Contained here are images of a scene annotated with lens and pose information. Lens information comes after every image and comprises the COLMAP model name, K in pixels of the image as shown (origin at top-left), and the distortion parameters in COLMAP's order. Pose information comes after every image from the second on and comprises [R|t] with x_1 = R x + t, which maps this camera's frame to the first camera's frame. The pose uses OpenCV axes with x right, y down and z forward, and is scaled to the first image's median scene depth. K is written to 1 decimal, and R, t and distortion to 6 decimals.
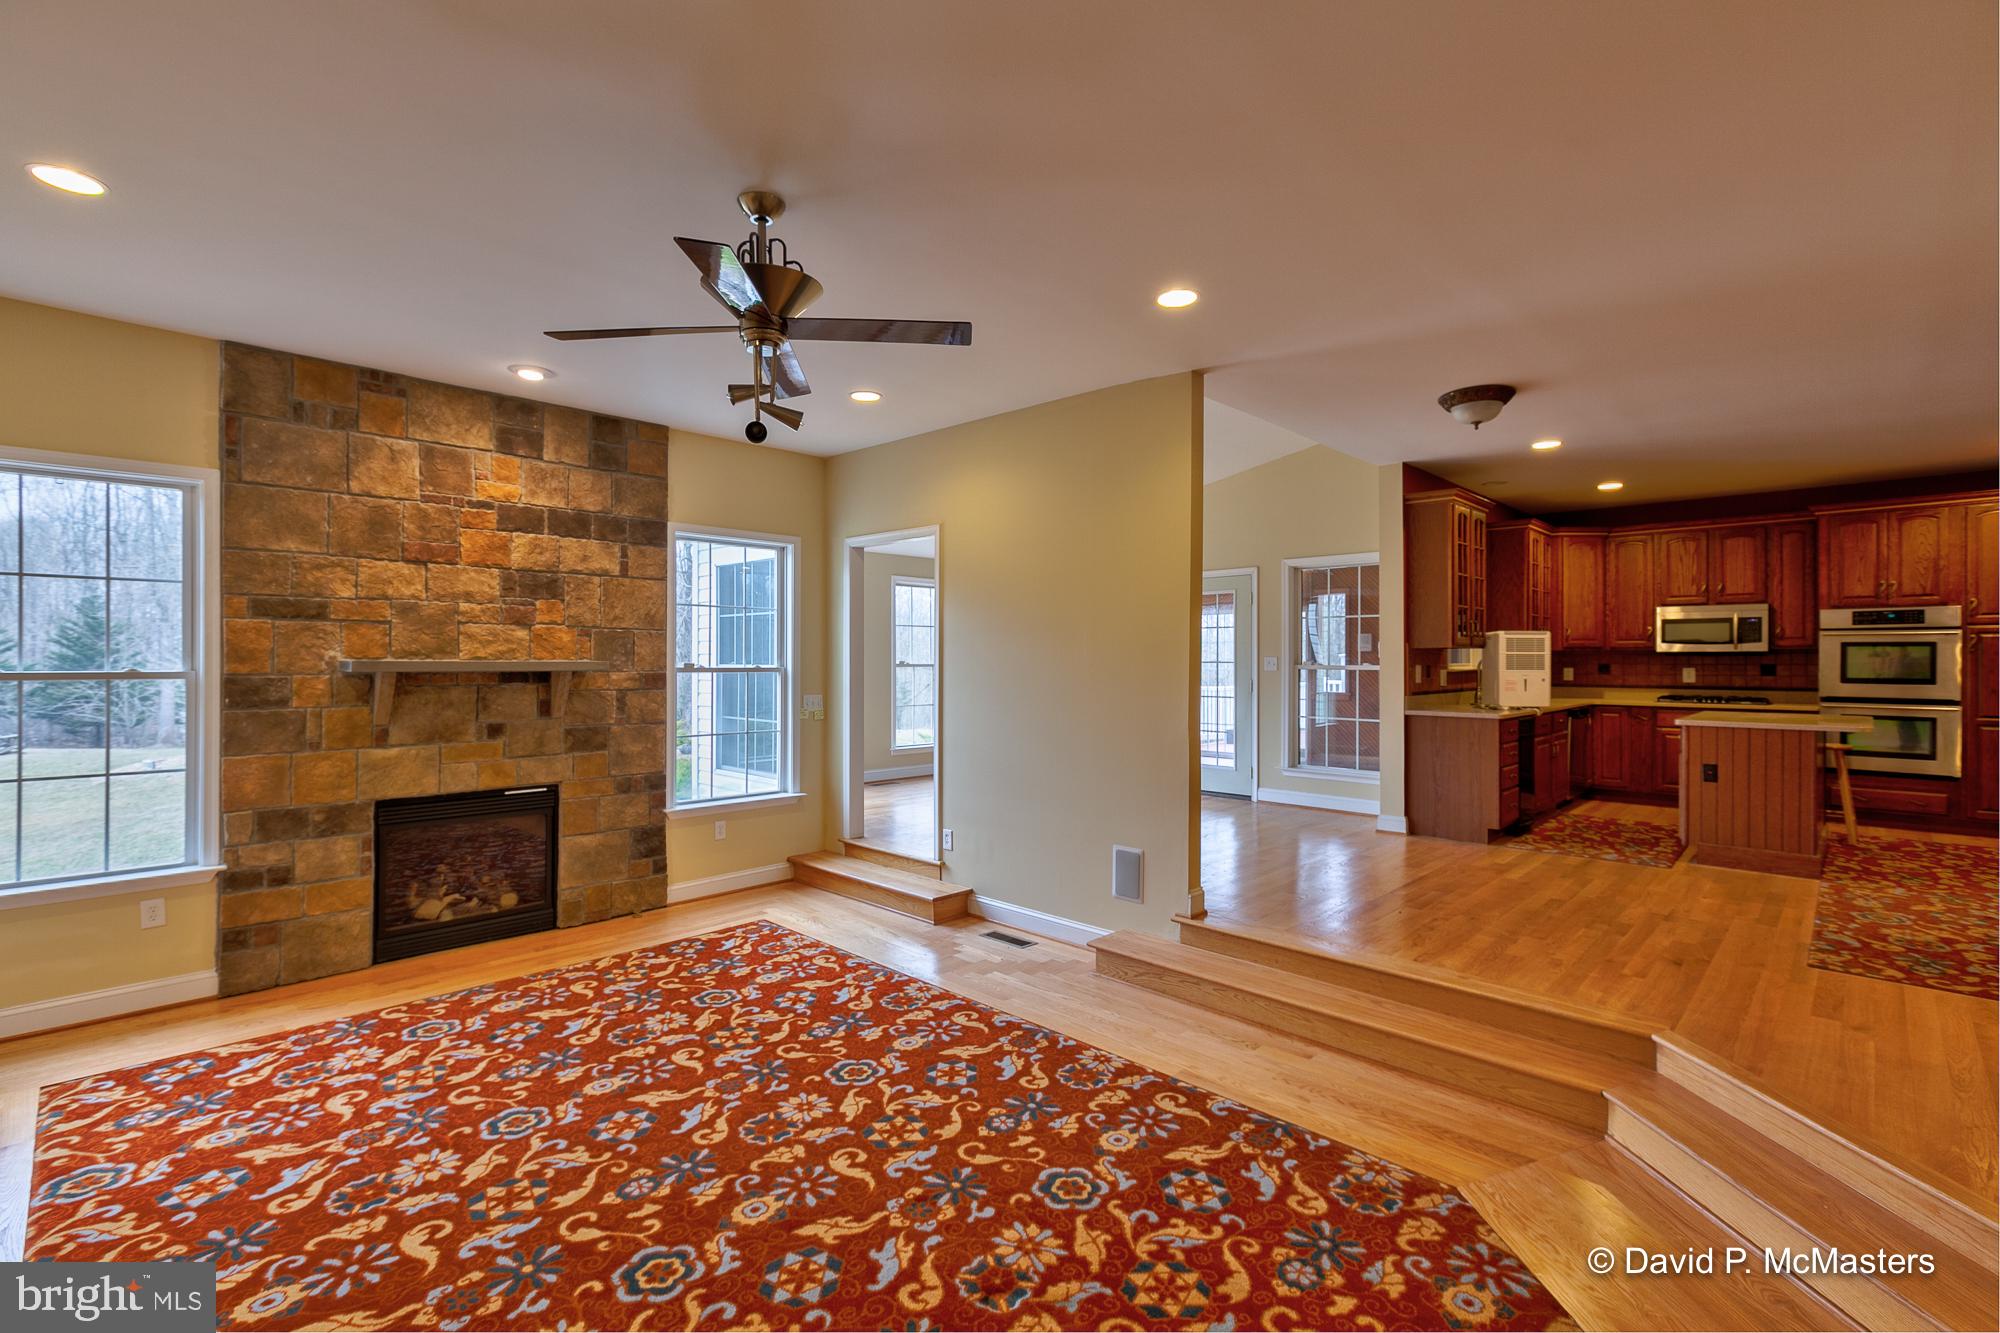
lens RADIAL K [[886.6, 0, 994.4], [0, 886.6, 661.8], [0, 0, 1]] dist [0.001793, -0.000812]
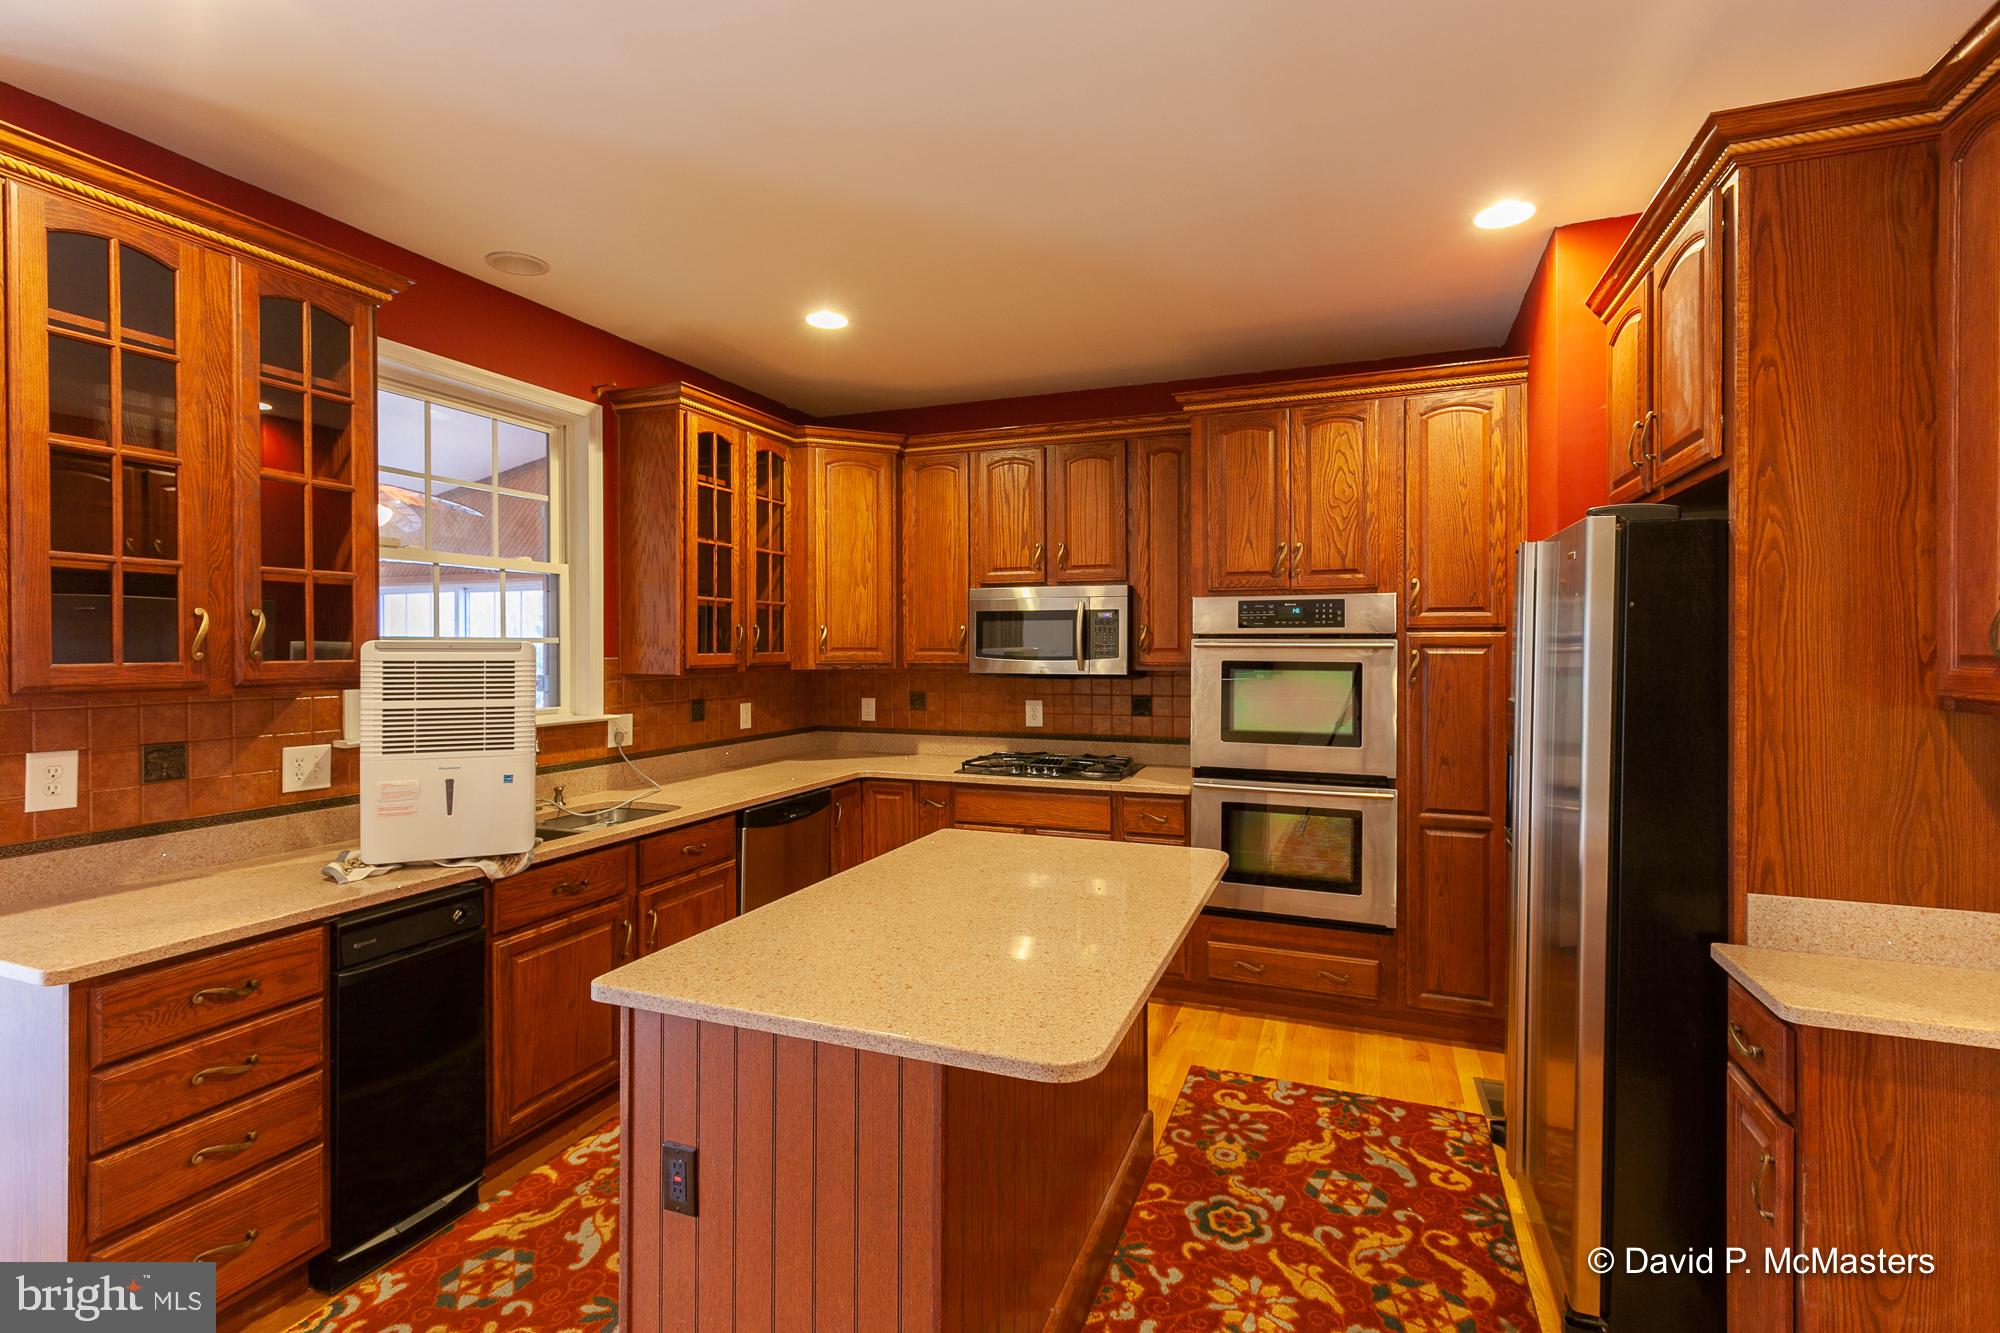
lens RADIAL K [[886.6, 0, 1001.3], [0, 886.6, 651.9], [0, 0, 1]] dist [0.001793, -0.000812]
pose [[0.927082, -0.005213, 0.374823, 0.608469], [0.002612, 0.999969, 0.007447, -0.029791], [-0.374850, -0.005925, 0.927066, 0.542472]]
